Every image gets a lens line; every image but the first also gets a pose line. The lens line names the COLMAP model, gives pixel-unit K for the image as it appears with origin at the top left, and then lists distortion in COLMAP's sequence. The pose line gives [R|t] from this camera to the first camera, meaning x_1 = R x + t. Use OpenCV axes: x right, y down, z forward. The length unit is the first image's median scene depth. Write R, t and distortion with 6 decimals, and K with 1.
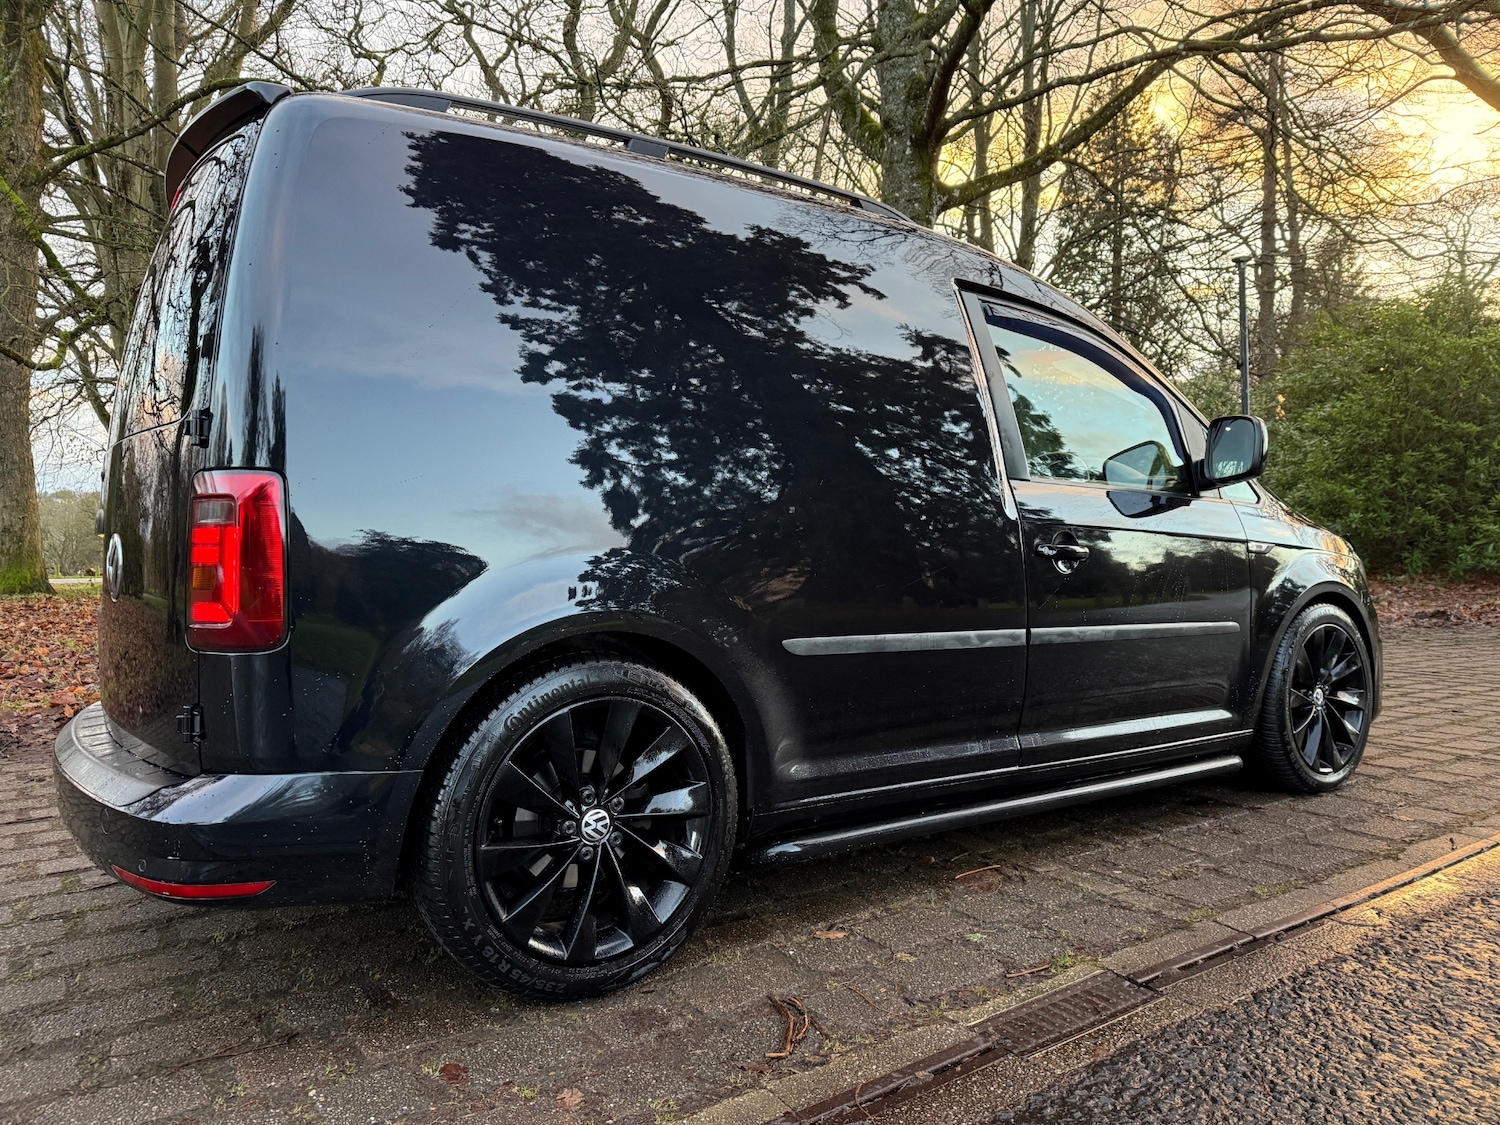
lens RADIAL K [[974.2, 0, 731.7], [0, 974.2, 576.2], [0, 0, 1]] dist [0.039592, -0.042988]
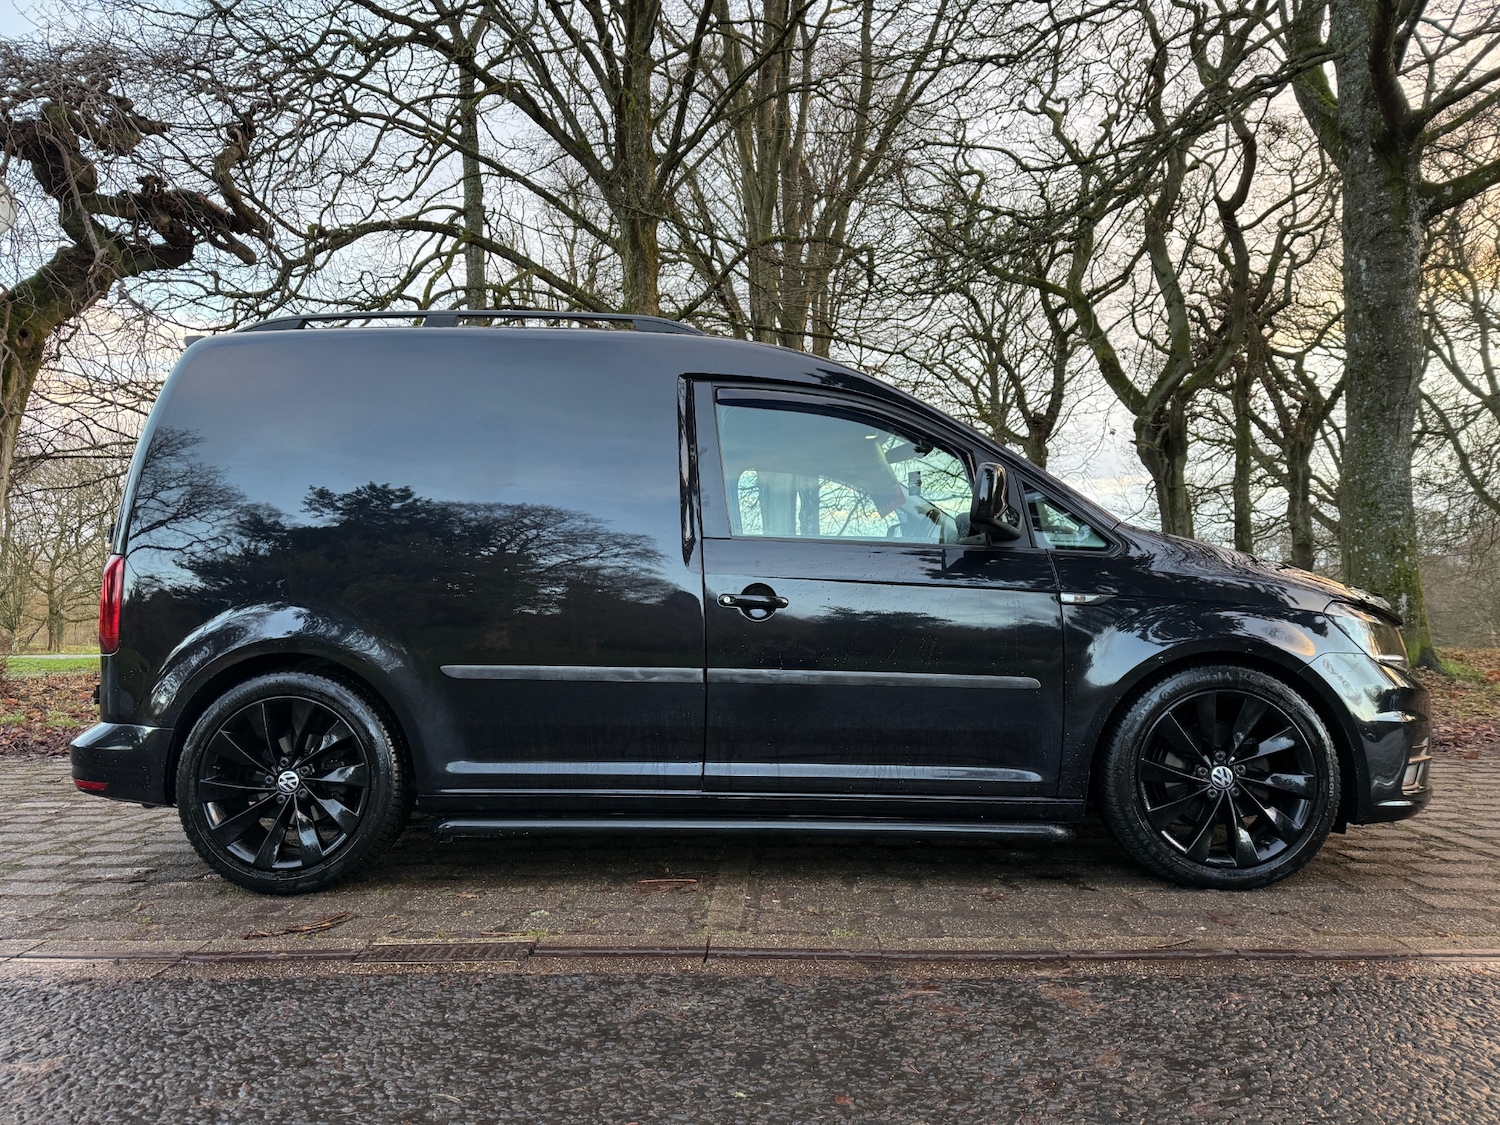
lens RADIAL K [[946.8, 0, 745.1], [0, 946.8, 608.7], [0, 0, 1]] dist [-0.008648, -0.003583]
pose [[0.841345, -0.009838, -0.540409, 1.174425], [-0.013914, 0.999109, -0.039852, 0.035697], [0.540320, 0.041048, 0.840458, 0.142013]]
